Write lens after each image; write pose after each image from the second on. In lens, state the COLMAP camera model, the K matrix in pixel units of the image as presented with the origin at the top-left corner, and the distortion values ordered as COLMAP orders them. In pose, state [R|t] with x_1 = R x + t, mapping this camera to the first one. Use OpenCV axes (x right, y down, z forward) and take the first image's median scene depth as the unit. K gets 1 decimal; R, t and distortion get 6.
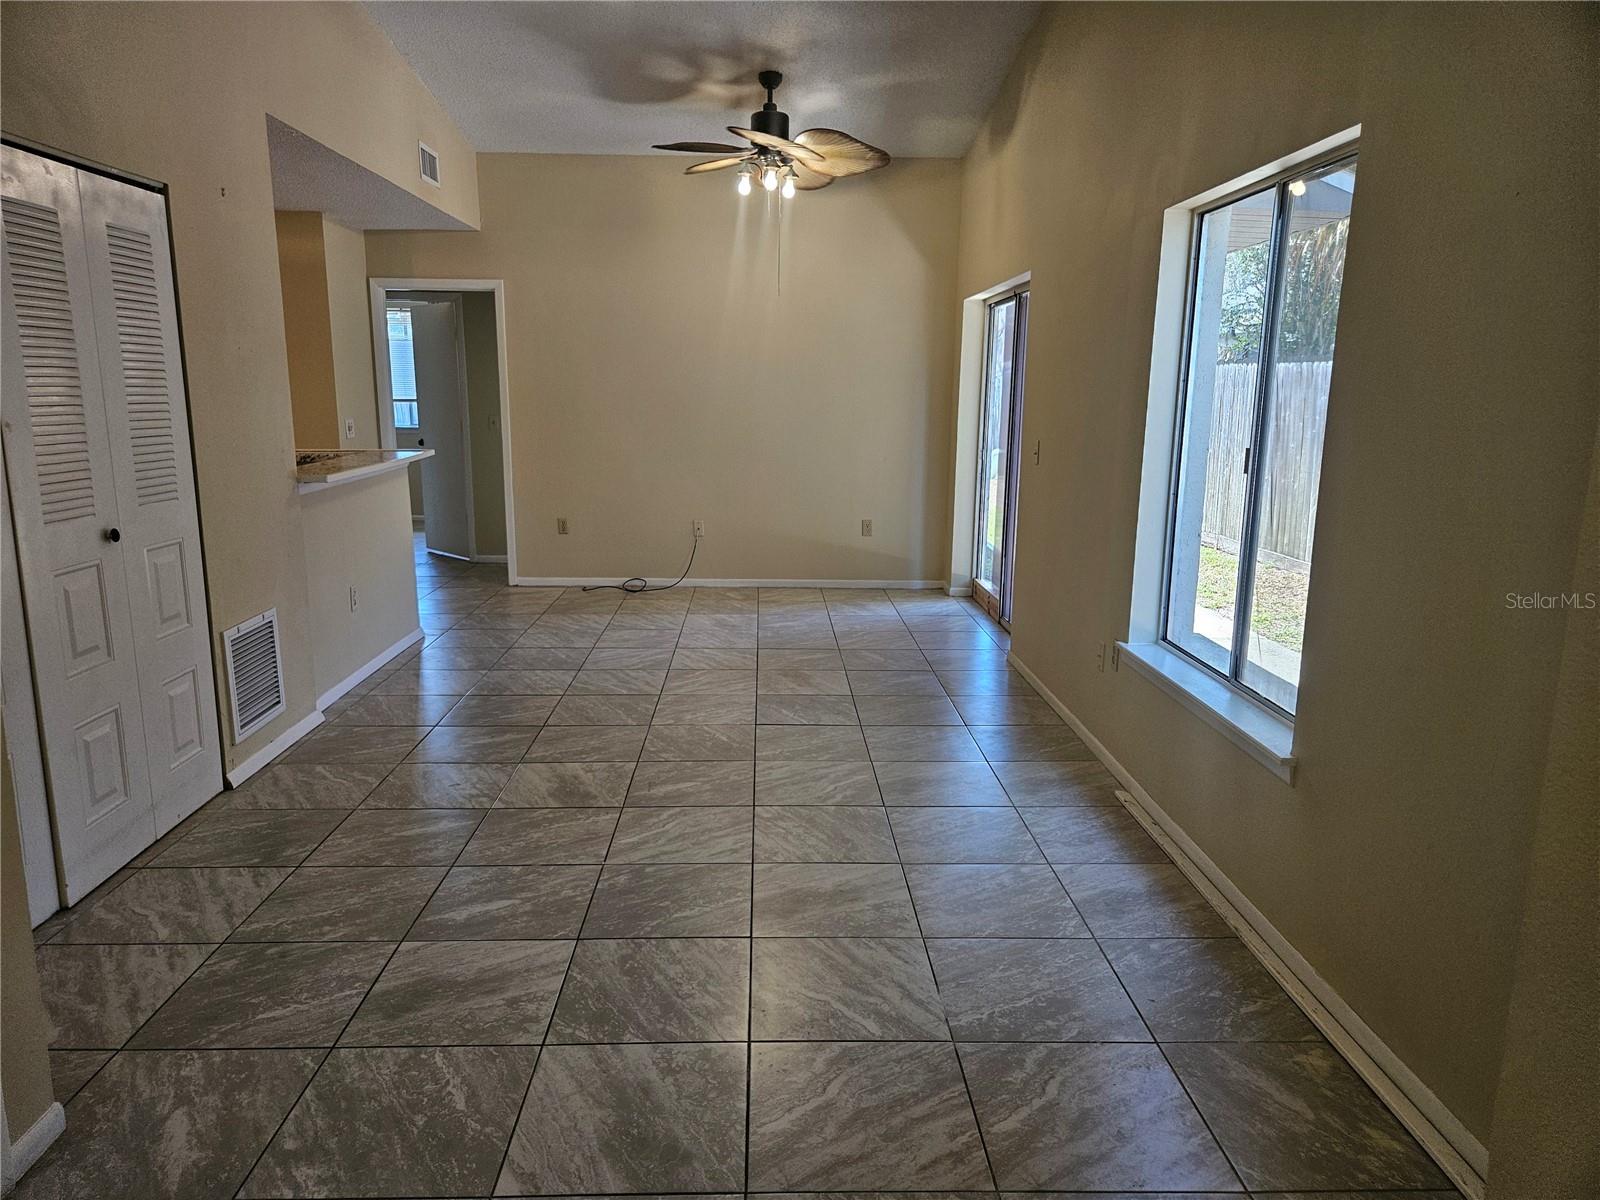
lens RADIAL K [[1077.2, 0, 793.7], [0, 1077.2, 610.2], [0, 0, 1]] dist [0.070032, -0.064310]
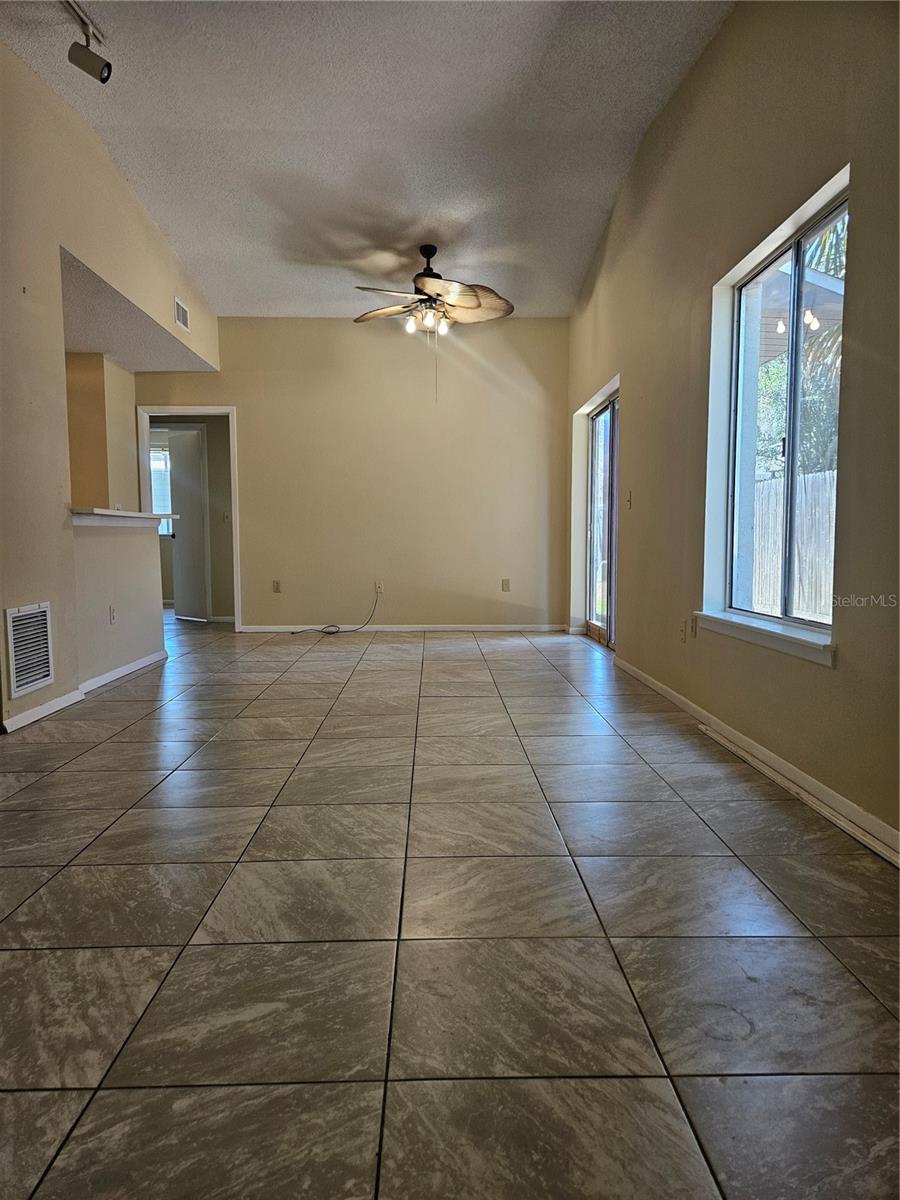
lens RADIAL K [[807.9, 0, 458.1], [0, 807.9, 604.5], [0, 0, 1]] dist [0.070032, -0.064310]
pose [[0.999911, -0.013156, 0.002263, 0.014843], [0.013337, 0.991948, -0.125945, 0.169489], [-0.000588, 0.125963, 0.992035, 0.036893]]
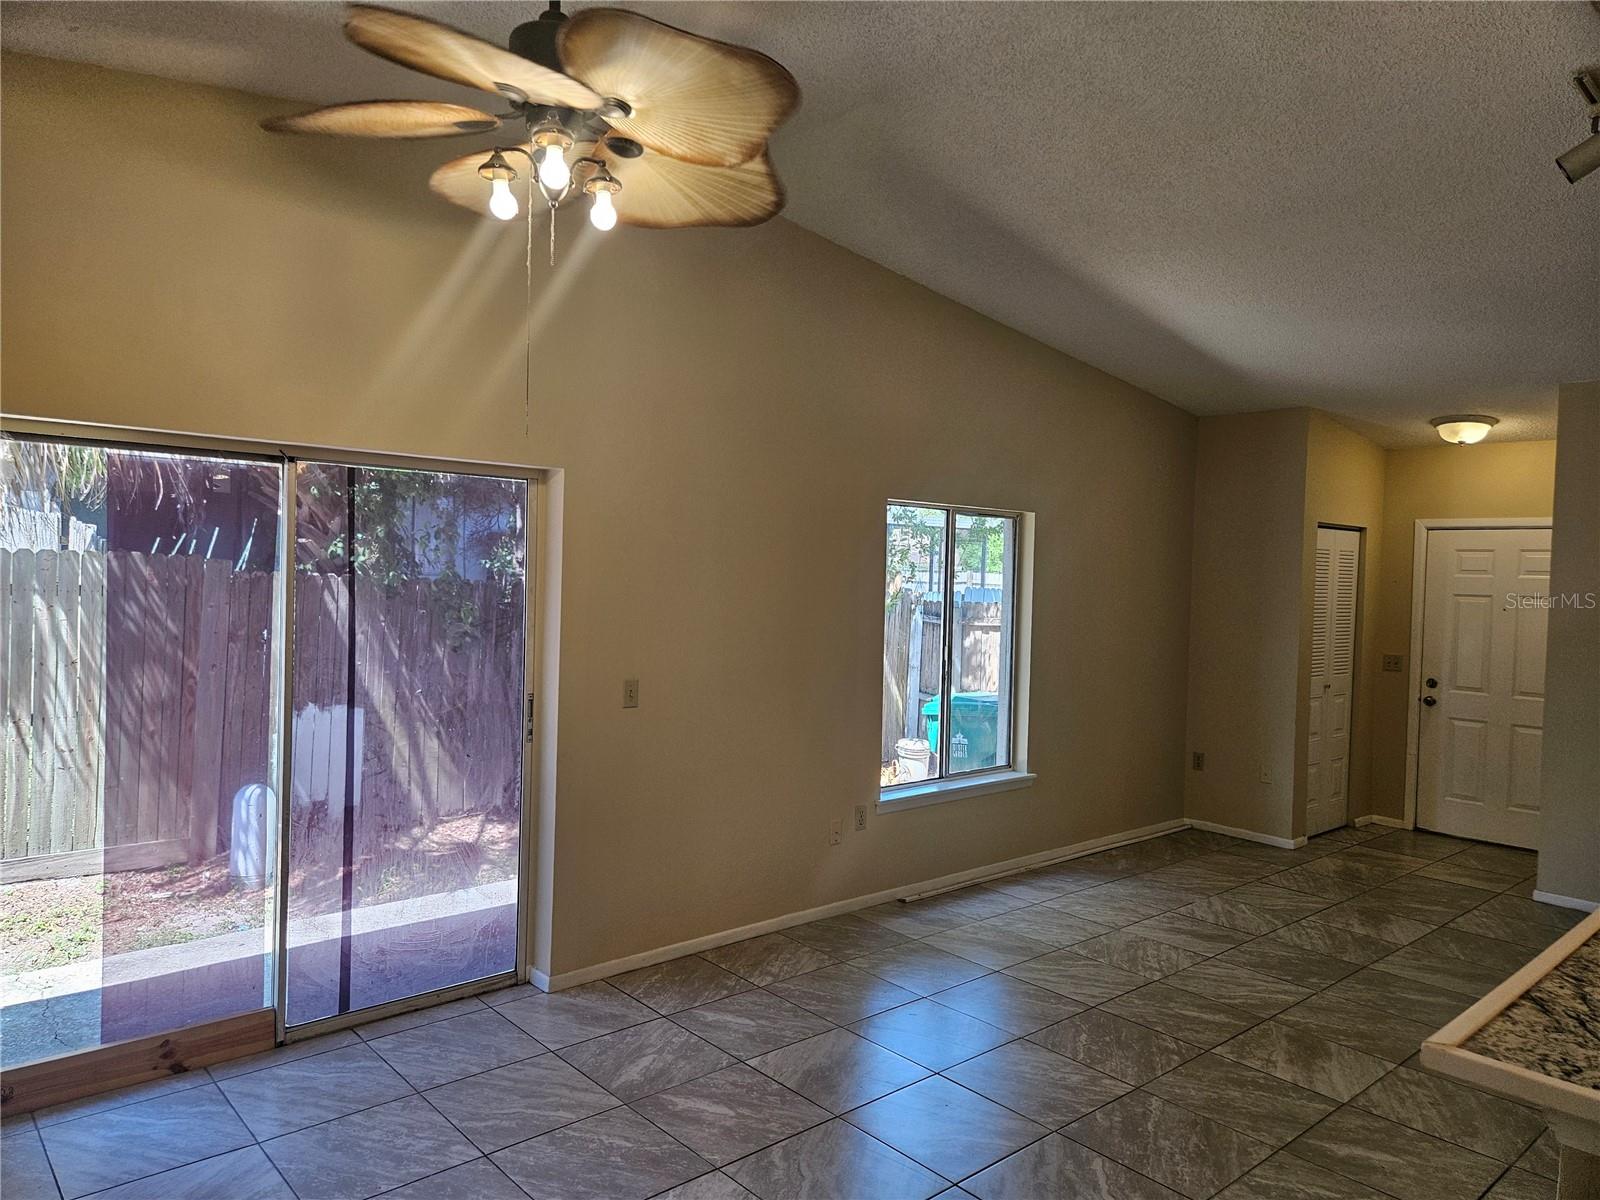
lens RADIAL K [[1077.2, 0, 793.7], [0, 1077.2, 610.2], [0, 0, 1]] dist [0.070032, -0.064310]
pose [[-0.645281, -0.053789, 0.762050, -0.759434], [0.119216, 0.978207, 0.169995, -0.525921], [-0.754586, 0.200543, -0.624806, 2.242716]]
